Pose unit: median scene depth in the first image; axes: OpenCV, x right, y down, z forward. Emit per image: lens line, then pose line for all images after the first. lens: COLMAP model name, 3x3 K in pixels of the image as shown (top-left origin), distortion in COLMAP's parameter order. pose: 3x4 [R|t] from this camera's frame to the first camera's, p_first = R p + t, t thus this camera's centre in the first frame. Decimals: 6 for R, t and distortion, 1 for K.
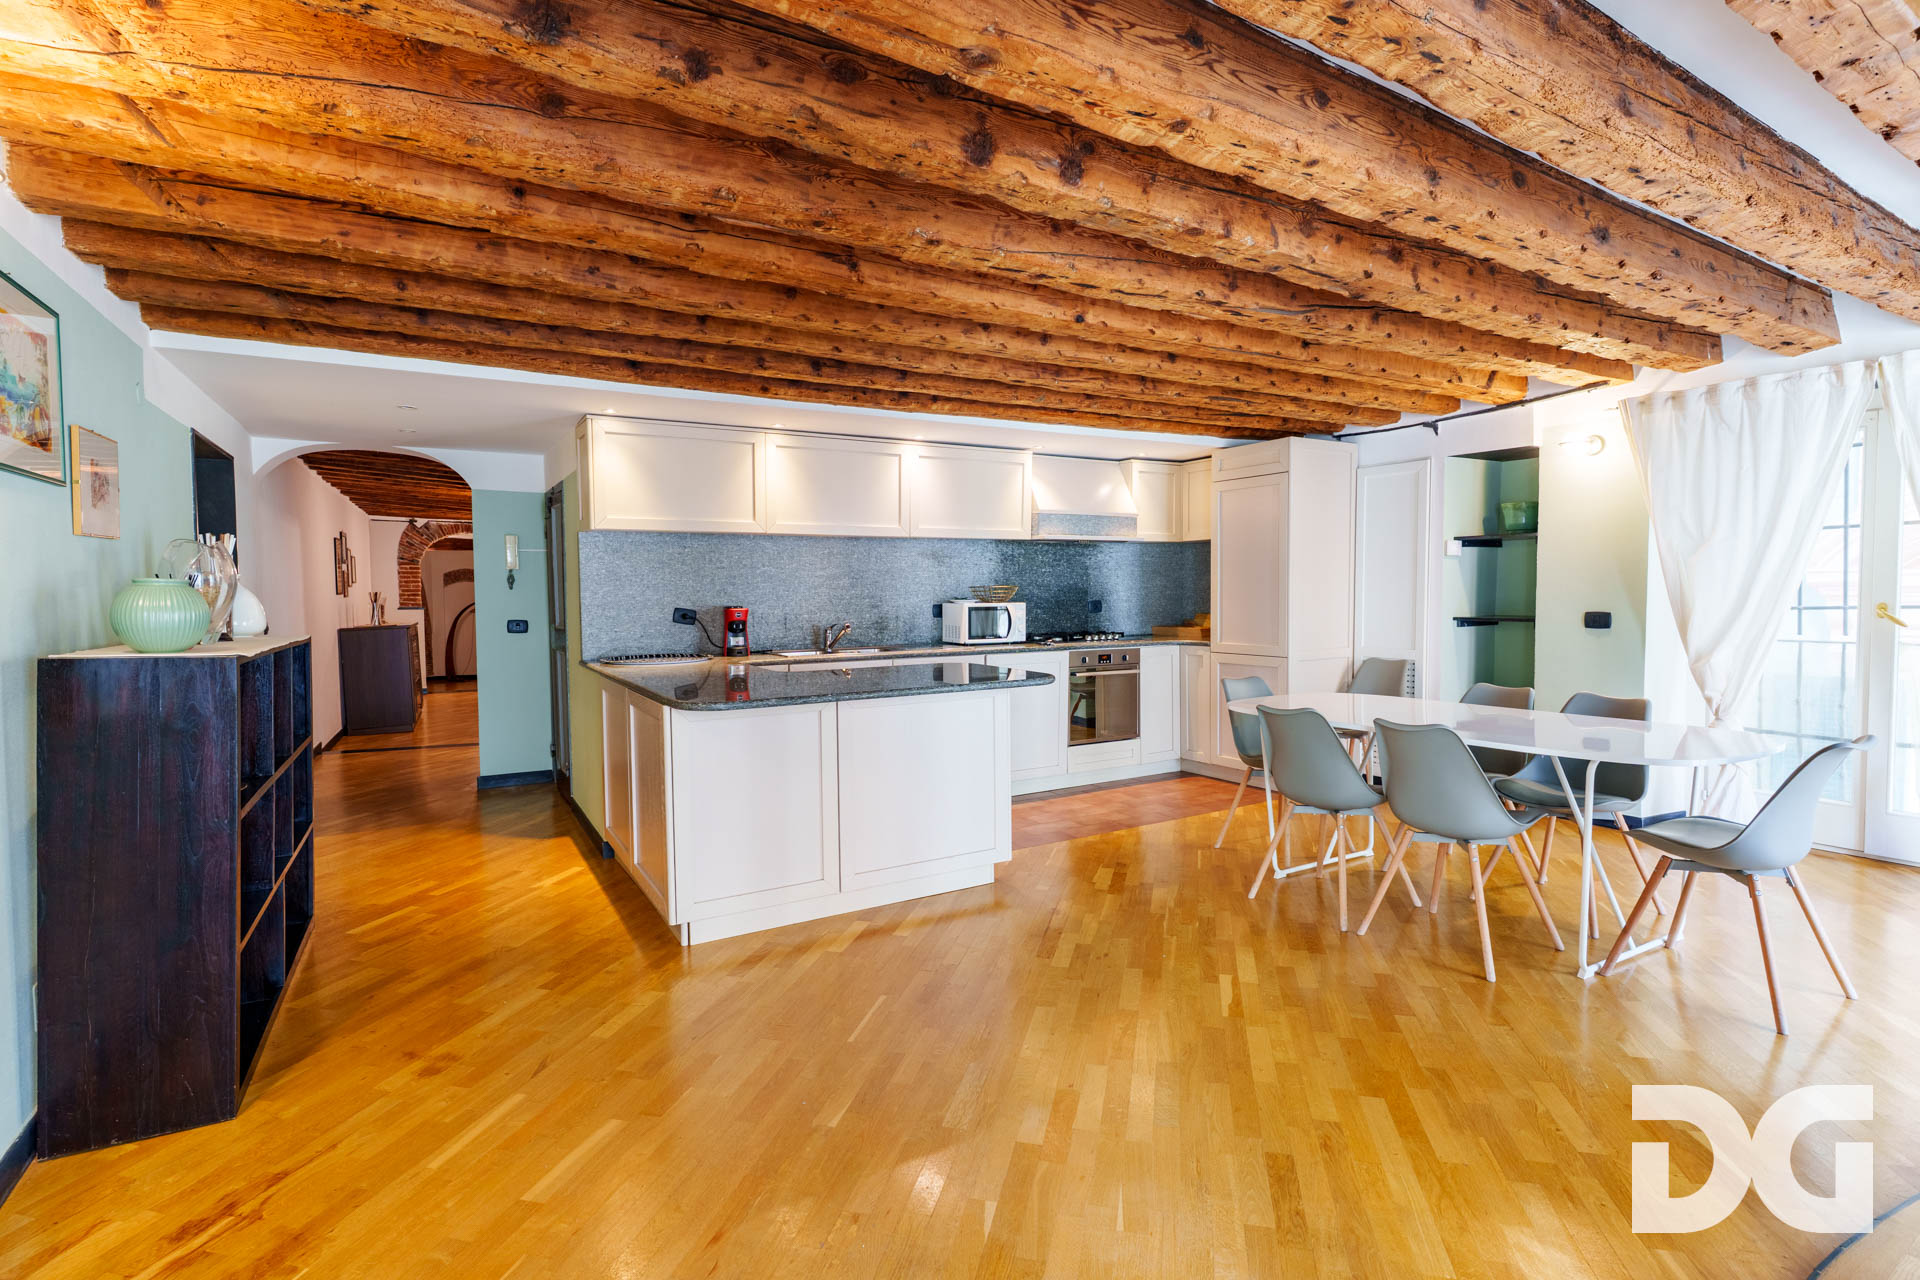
lens RADIAL K [[917.7, 0, 955.9], [0, 917.7, 648.9], [0, 0, 1]] dist [0.000203, 0.000637]
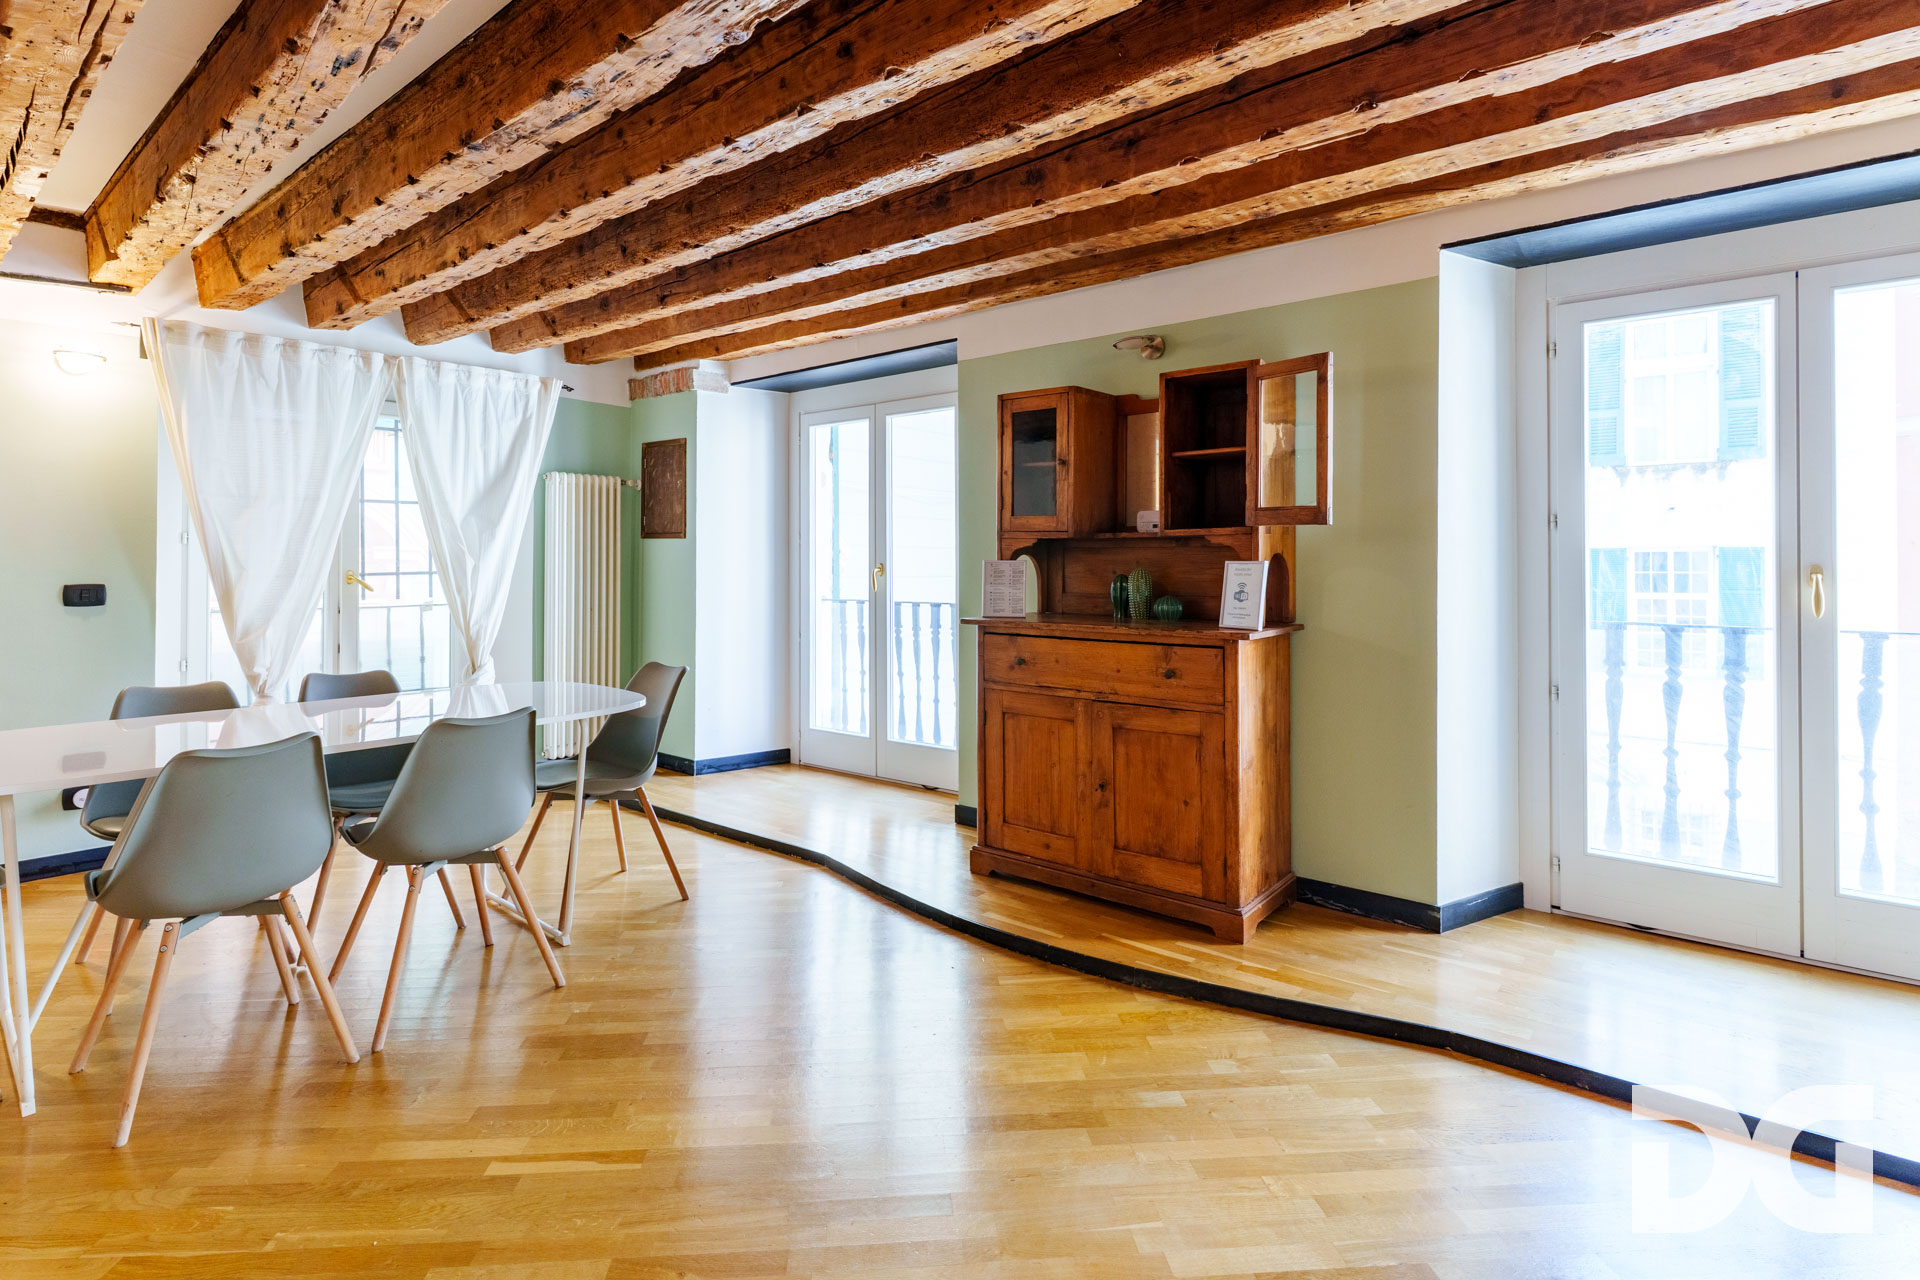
lens RADIAL K [[954.7, 0, 950.3], [0, 954.7, 557.8], [0, 0, 1]] dist [-0.000811, -0.000194]
pose [[-0.319173, 0.019437, 0.947497, -0.238184], [0.063716, 0.997968, 0.000991, -0.015882], [-0.945552, 0.060687, -0.319762, 0.523089]]
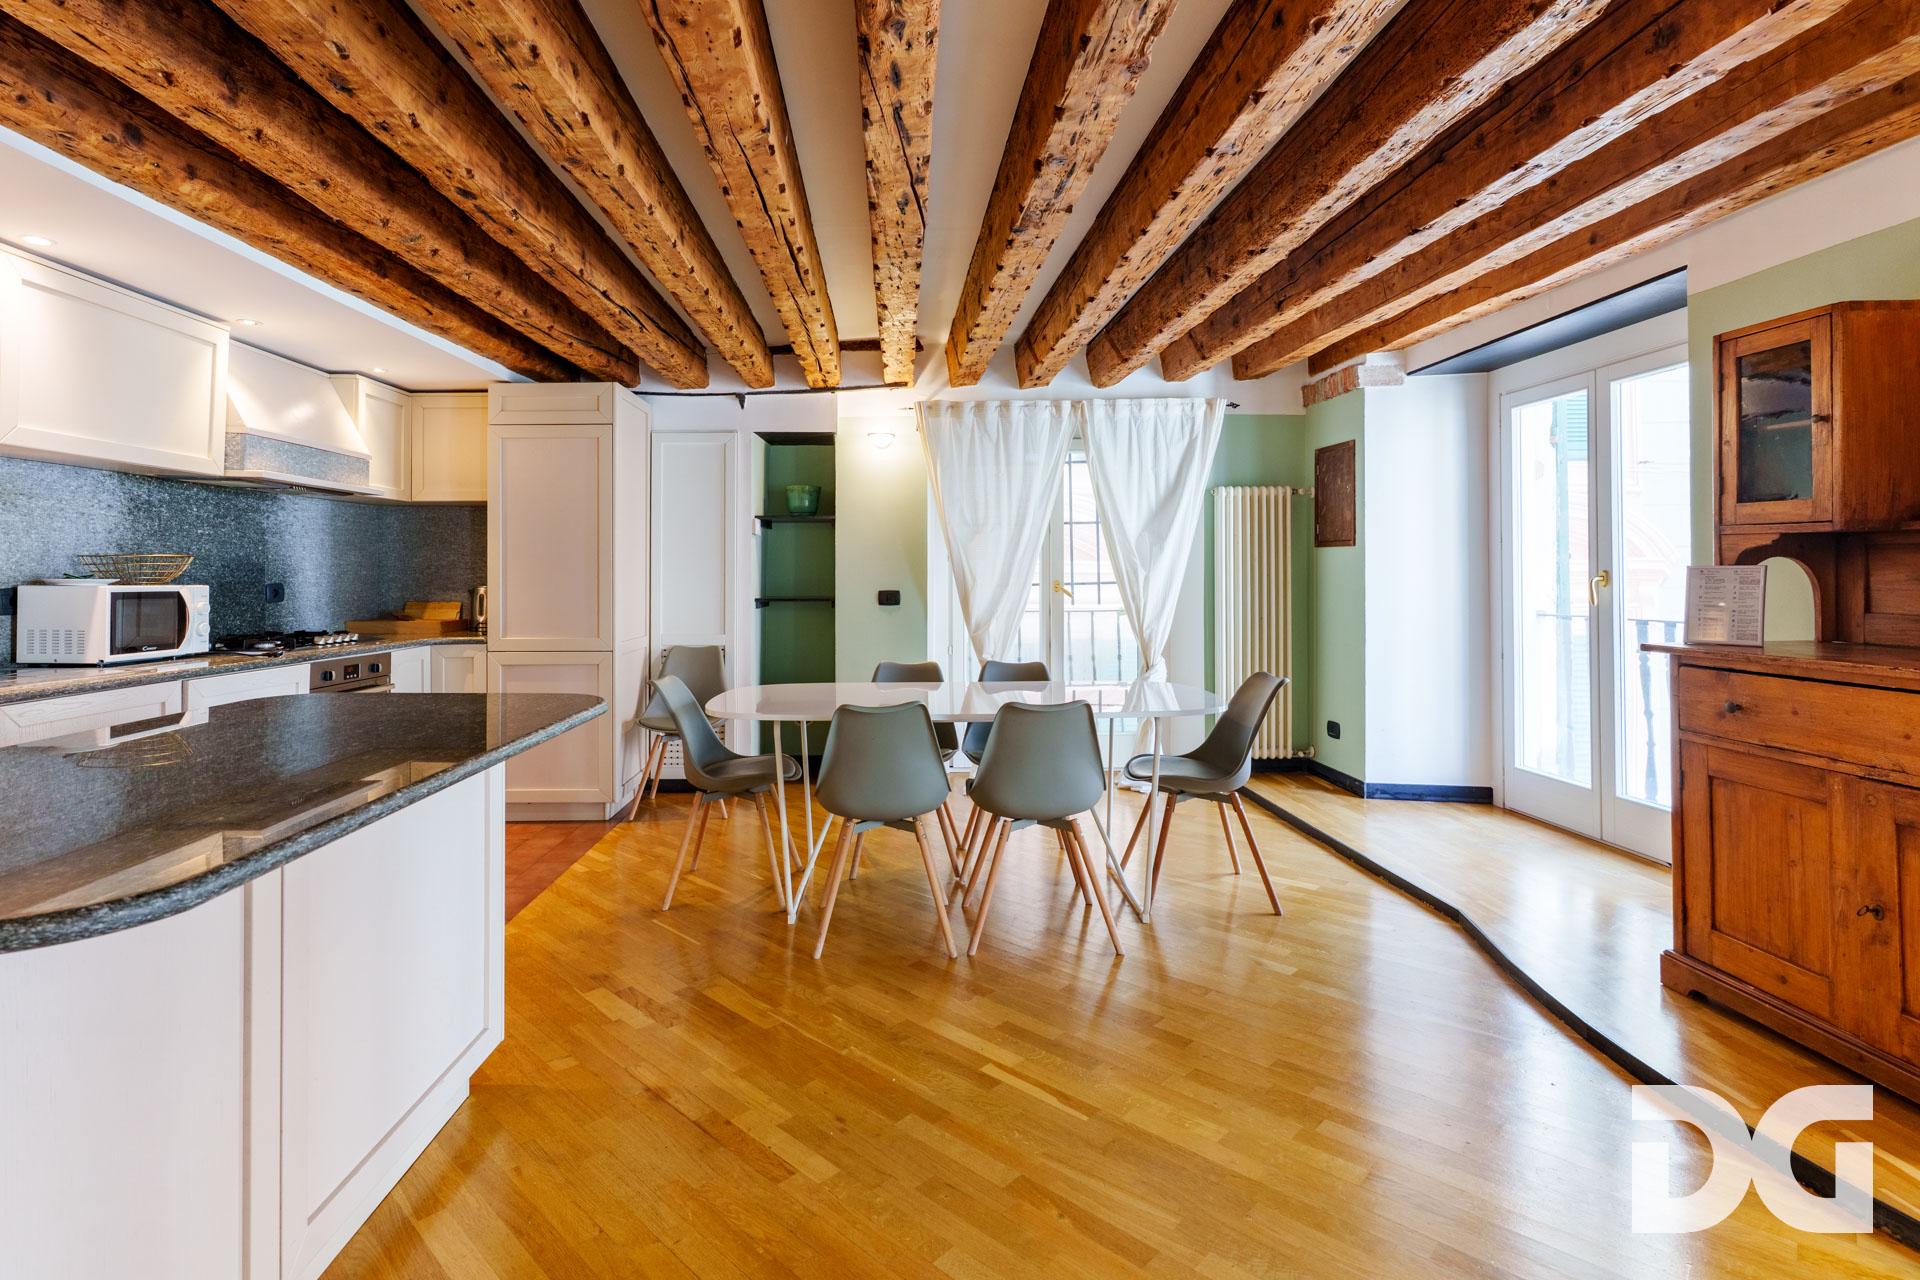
lens RADIAL K [[940.9, 0, 887.6], [0, 940.9, 573.7], [0, 0, 1]] dist [-0.001731, 0.000201]
pose [[0.518540, 0.011678, 0.854973, -0.237332], [0.054376, 0.997432, -0.046603, -0.007277], [-0.853322, 0.070655, 0.516574, 0.379791]]
